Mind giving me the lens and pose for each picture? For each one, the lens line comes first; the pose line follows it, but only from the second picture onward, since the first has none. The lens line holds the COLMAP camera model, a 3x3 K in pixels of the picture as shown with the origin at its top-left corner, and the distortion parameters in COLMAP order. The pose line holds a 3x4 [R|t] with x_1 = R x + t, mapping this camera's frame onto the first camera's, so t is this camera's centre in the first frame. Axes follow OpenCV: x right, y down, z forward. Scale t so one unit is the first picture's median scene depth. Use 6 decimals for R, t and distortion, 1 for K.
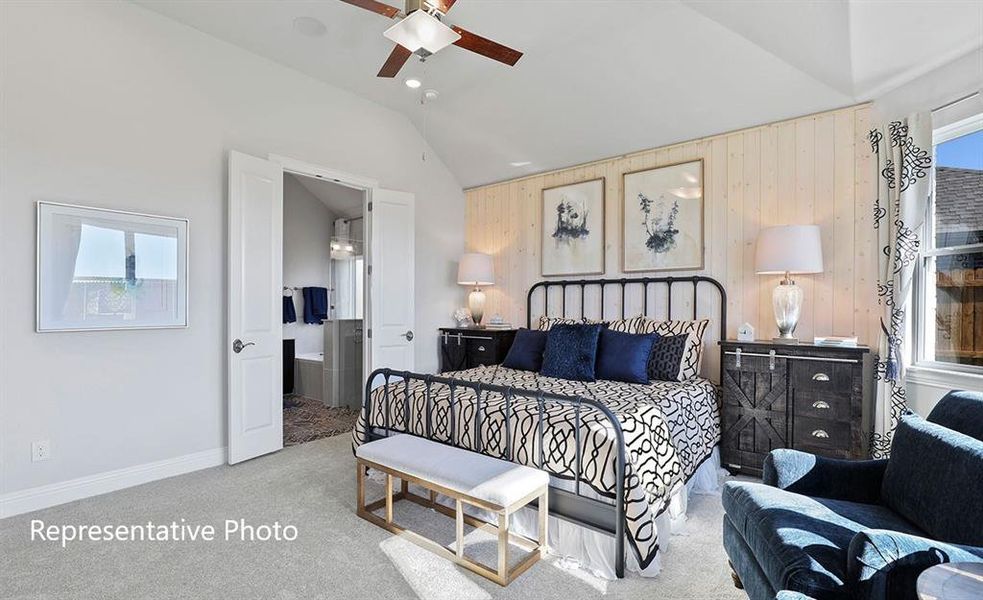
lens RADIAL K [[449.4, 0, 495.2], [0, 449.4, 299.6], [0, 0, 1]] dist [-0.019546, -0.000472]
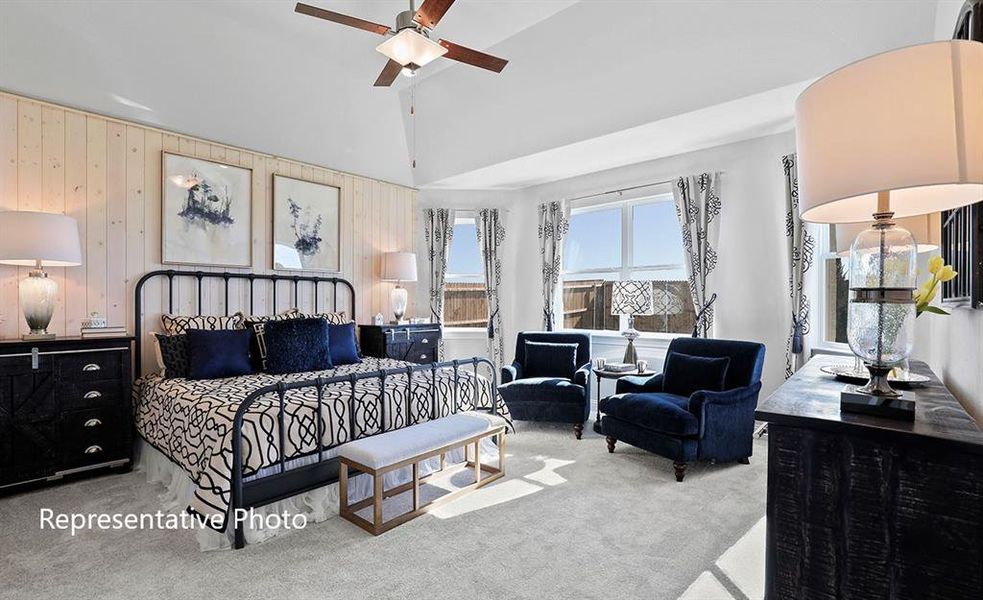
lens RADIAL K [[449.4, 0, 494.4], [0, 449.4, 304.5], [0, 0, 1]] dist [-0.019546, -0.000472]
pose [[0.031179, -0.006984, 0.999489, -0.743988], [-0.013286, 0.999884, 0.007402, 0.007265], [-0.999426, -0.013510, 0.031082, 0.463615]]
